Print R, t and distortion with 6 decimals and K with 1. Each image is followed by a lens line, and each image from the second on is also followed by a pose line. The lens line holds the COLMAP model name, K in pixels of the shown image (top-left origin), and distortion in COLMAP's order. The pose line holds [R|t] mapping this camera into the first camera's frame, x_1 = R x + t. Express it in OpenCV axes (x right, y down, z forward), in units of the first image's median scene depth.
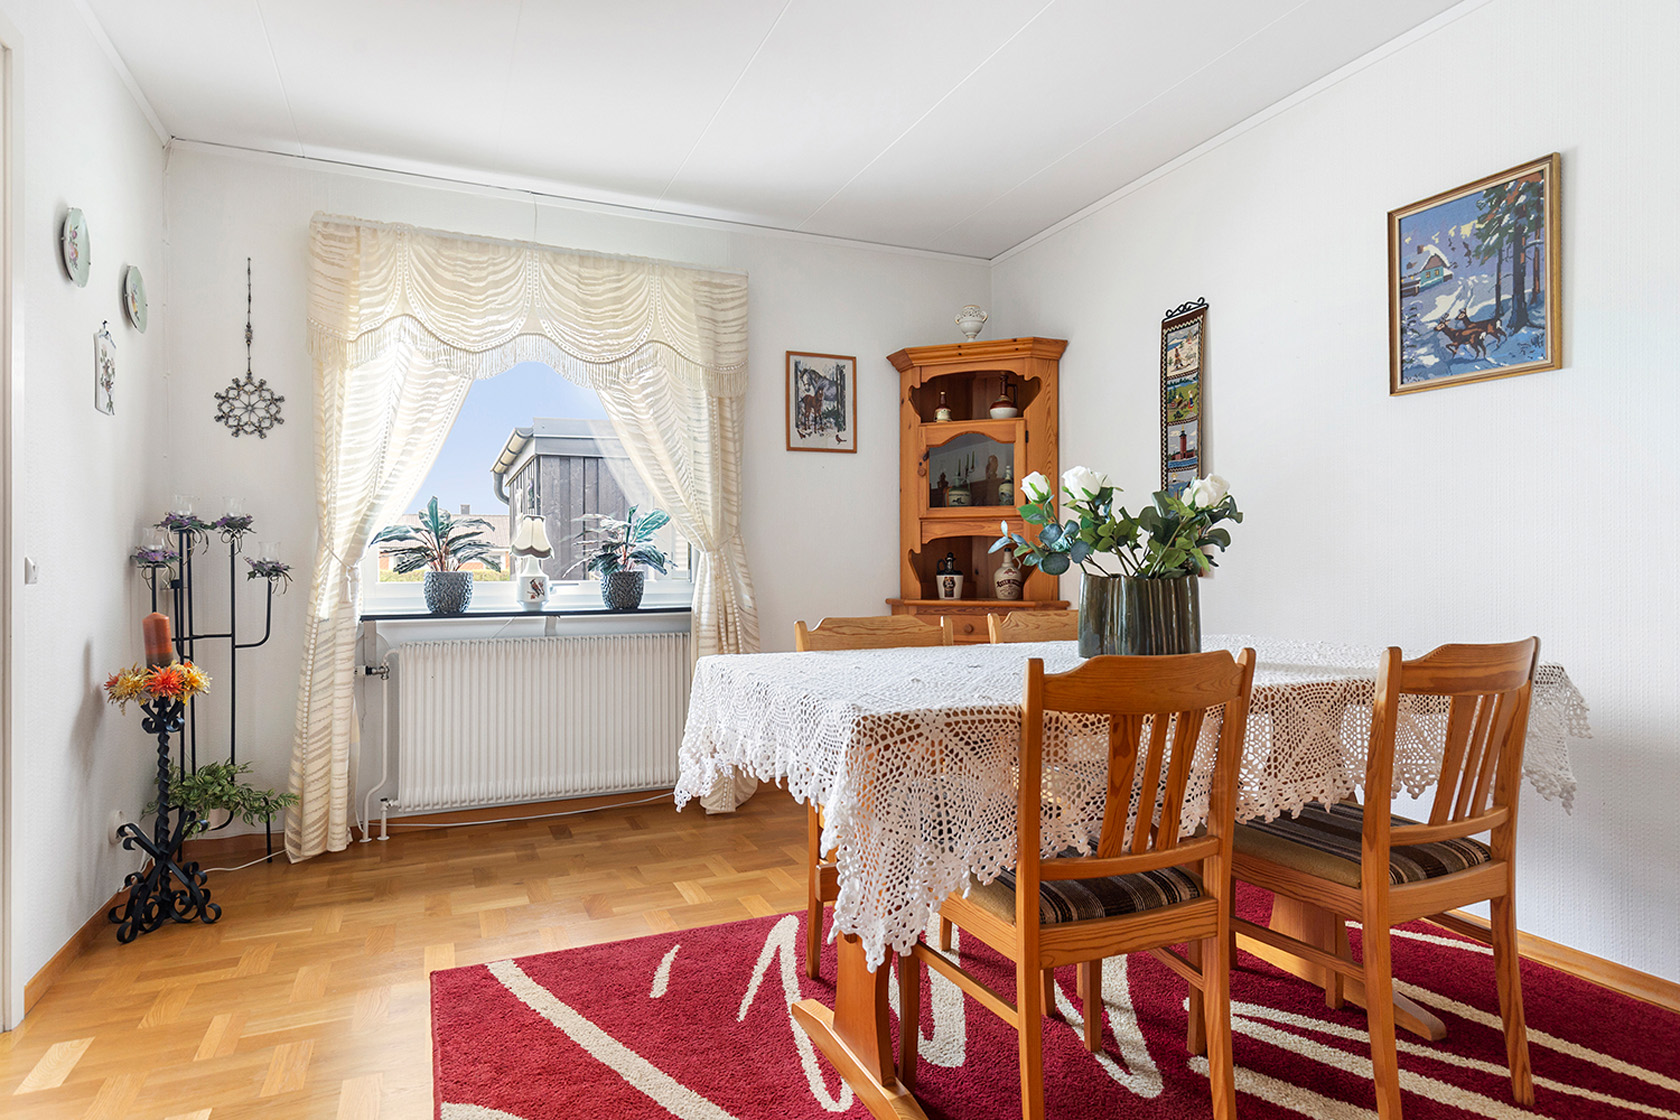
lens RADIAL K [[950.9, 0, 835.8], [0, 950.9, 557.0], [0, 0, 1]] dist [-0.007045, -0.000394]
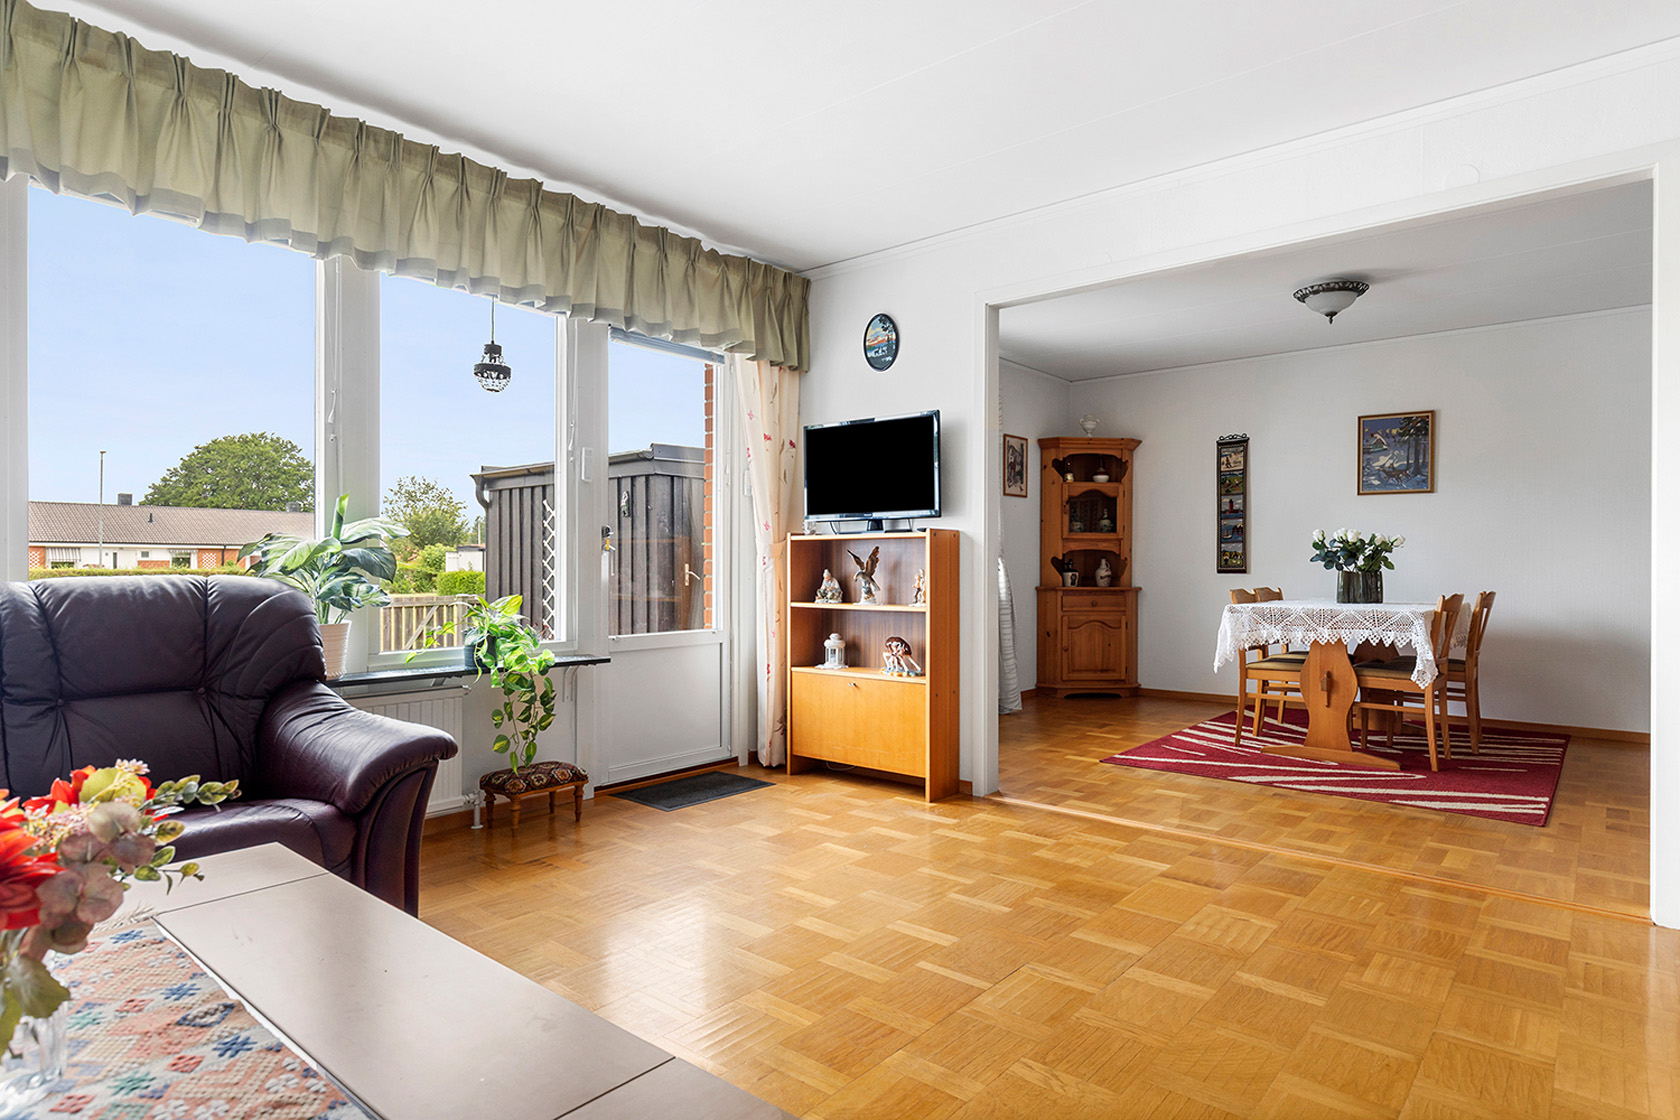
lens RADIAL K [[950.9, 0, 848.3], [0, 950.9, 561.7], [0, 0, 1]] dist [-0.007045, -0.000394]
pose [[0.886920, 0.010080, 0.461813, -1.231333], [-0.011047, 0.999939, -0.000610, 0.006730], [-0.461791, -0.004561, 0.886977, -0.378474]]
